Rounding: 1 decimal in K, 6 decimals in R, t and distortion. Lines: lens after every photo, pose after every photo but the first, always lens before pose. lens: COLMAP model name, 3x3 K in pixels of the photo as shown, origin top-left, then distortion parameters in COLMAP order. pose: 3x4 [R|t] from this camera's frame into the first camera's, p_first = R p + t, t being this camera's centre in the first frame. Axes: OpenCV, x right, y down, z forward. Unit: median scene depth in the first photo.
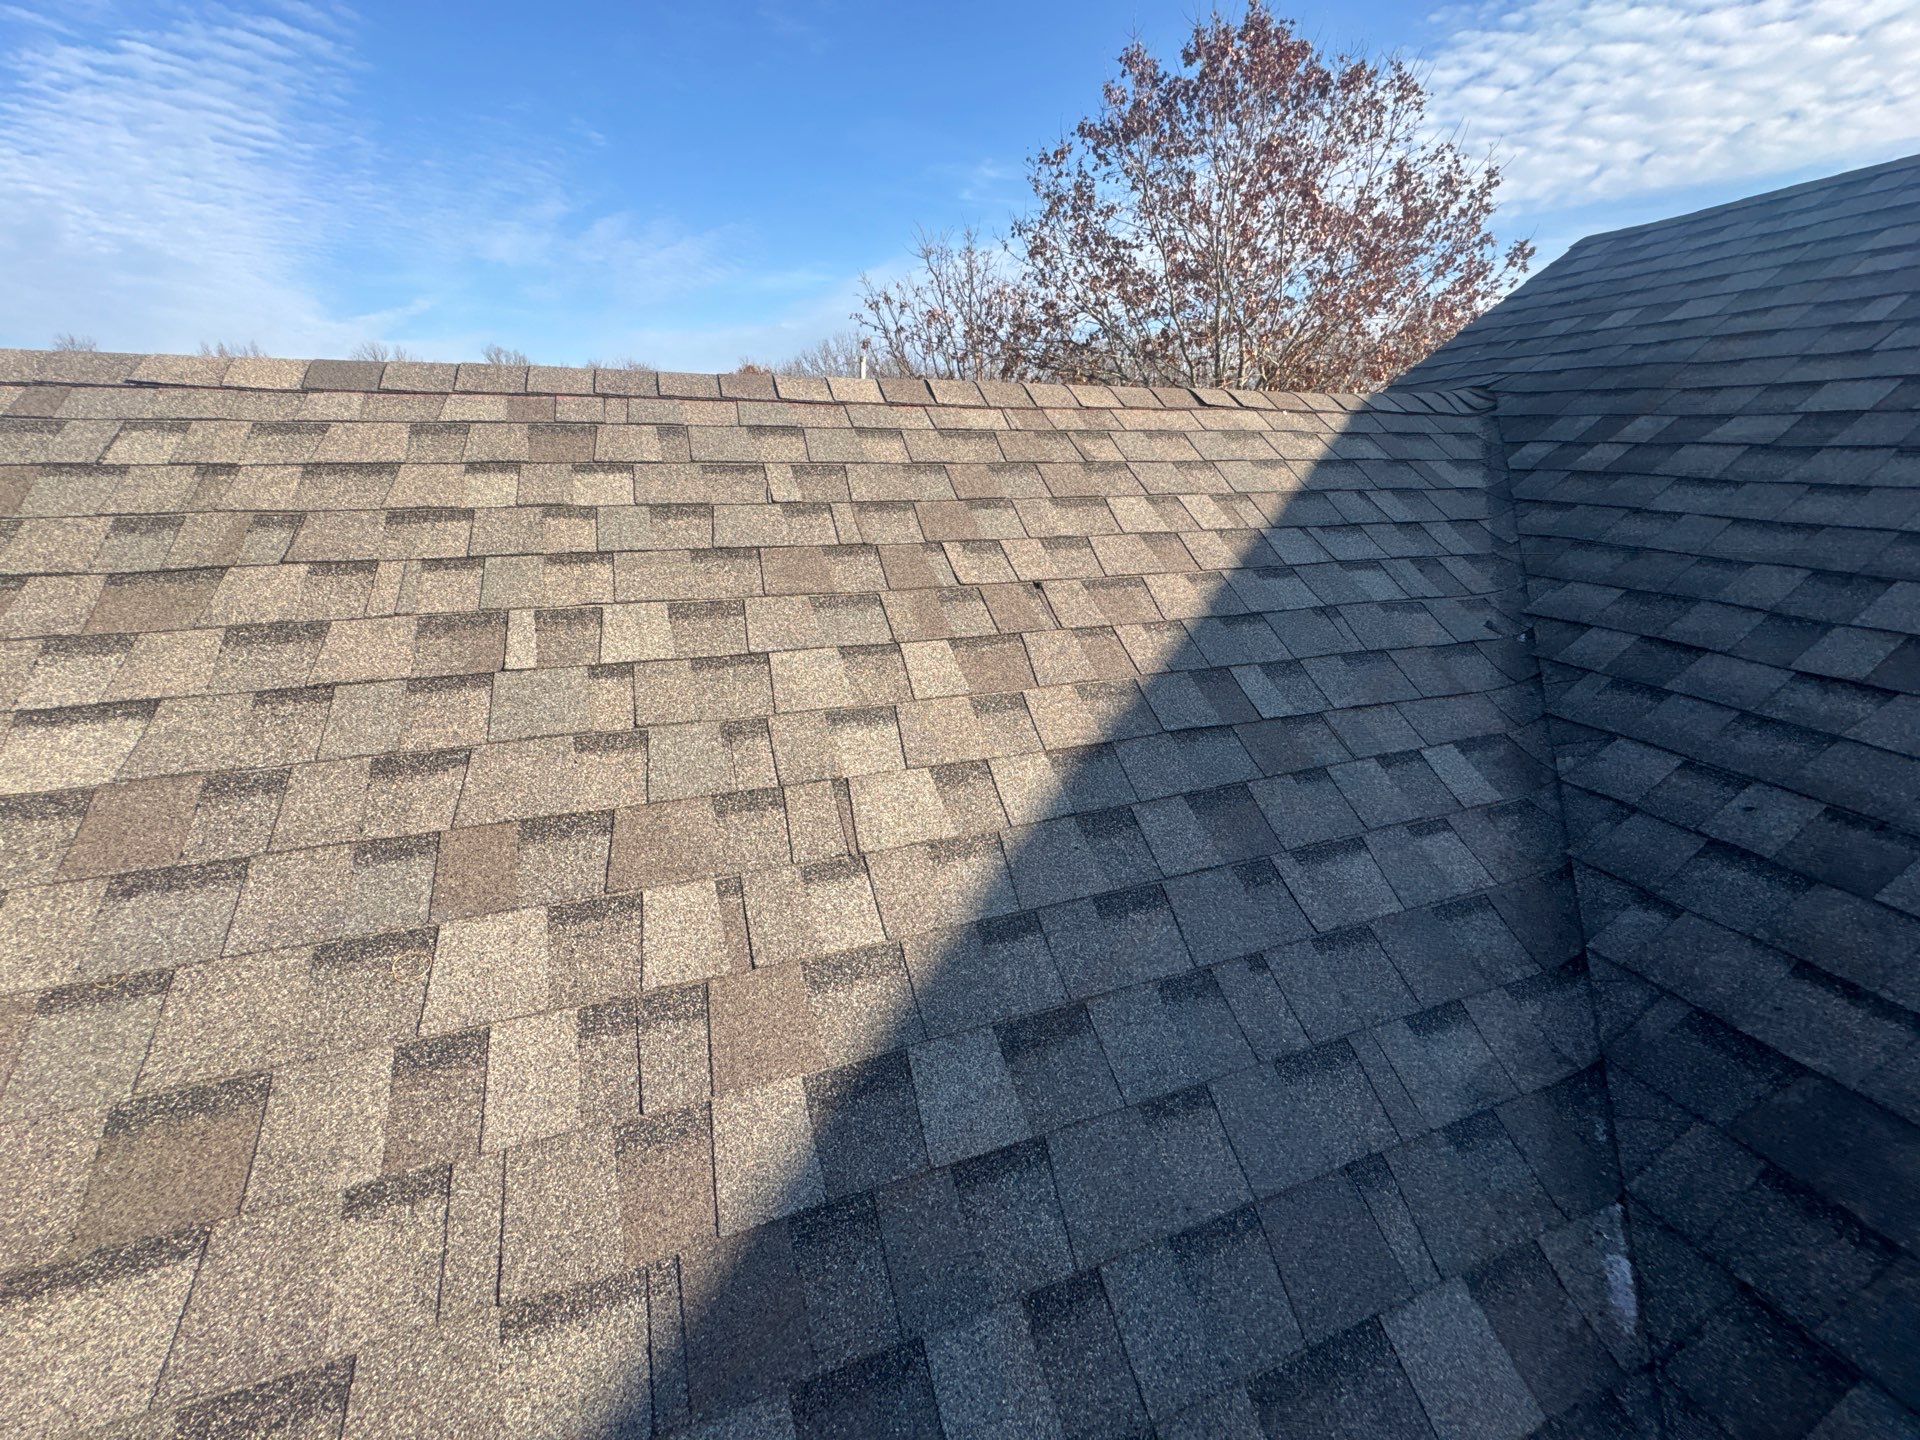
lens RADIAL K [[762.6, 0, 960.2], [0, 762.6, 720.6], [0, 0, 1]] dist [-0.000383, 0.000092]
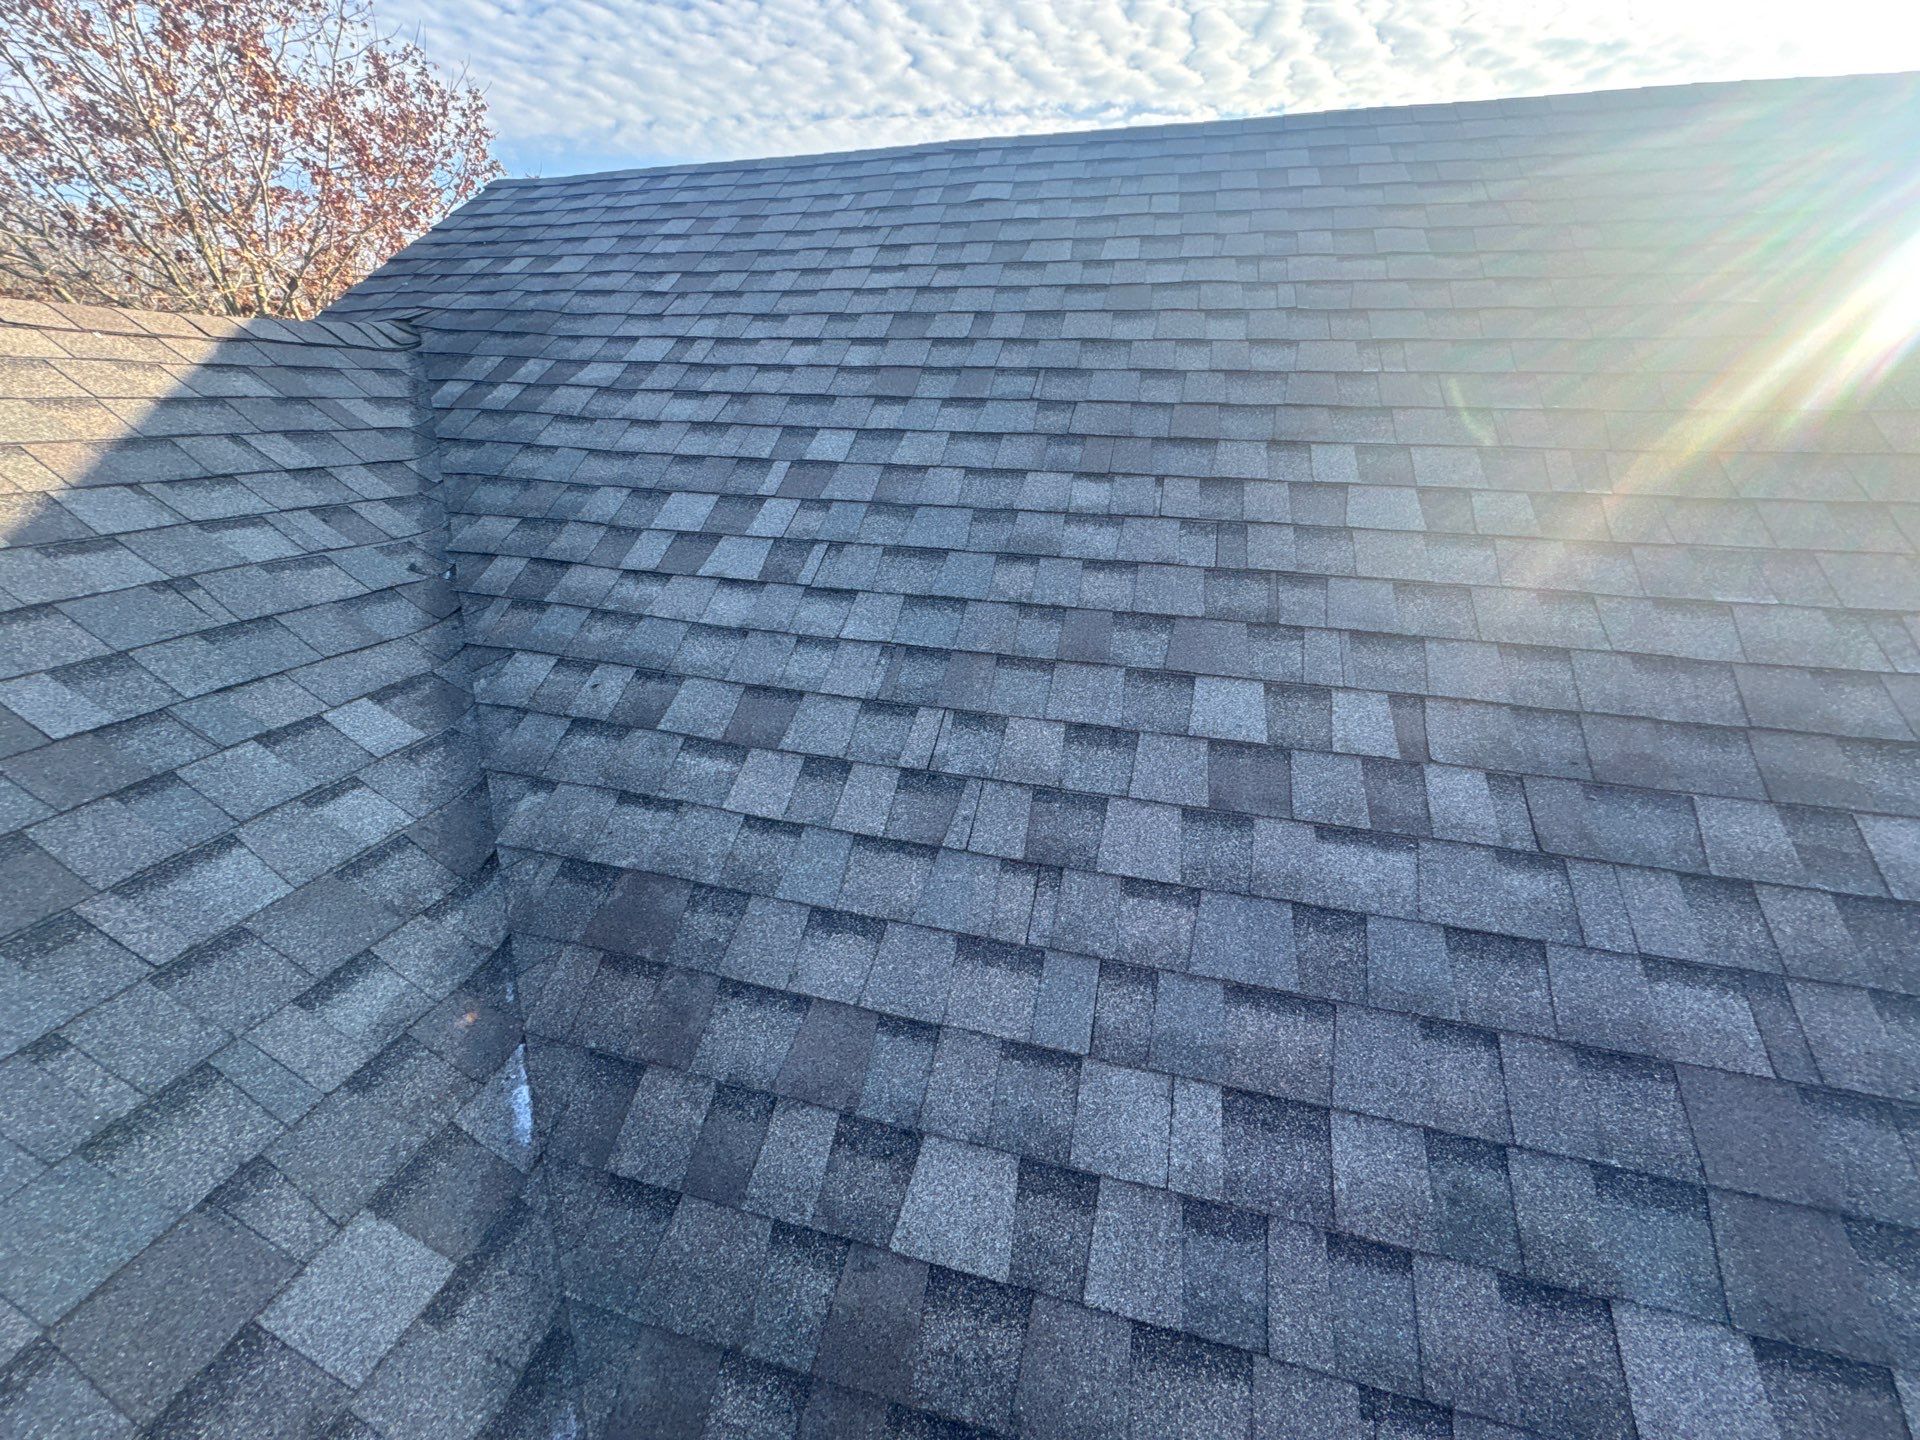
lens RADIAL K [[762.6, 0, 959.9], [0, 762.6, 718.5], [0, 0, 1]] dist [-0.000383, 0.000092]
pose [[0.573022, -0.314655, 0.756728, 0.317714], [0.257616, 0.945710, 0.198159, 0.056294], [-0.777997, 0.081396, 0.622973, -0.198316]]
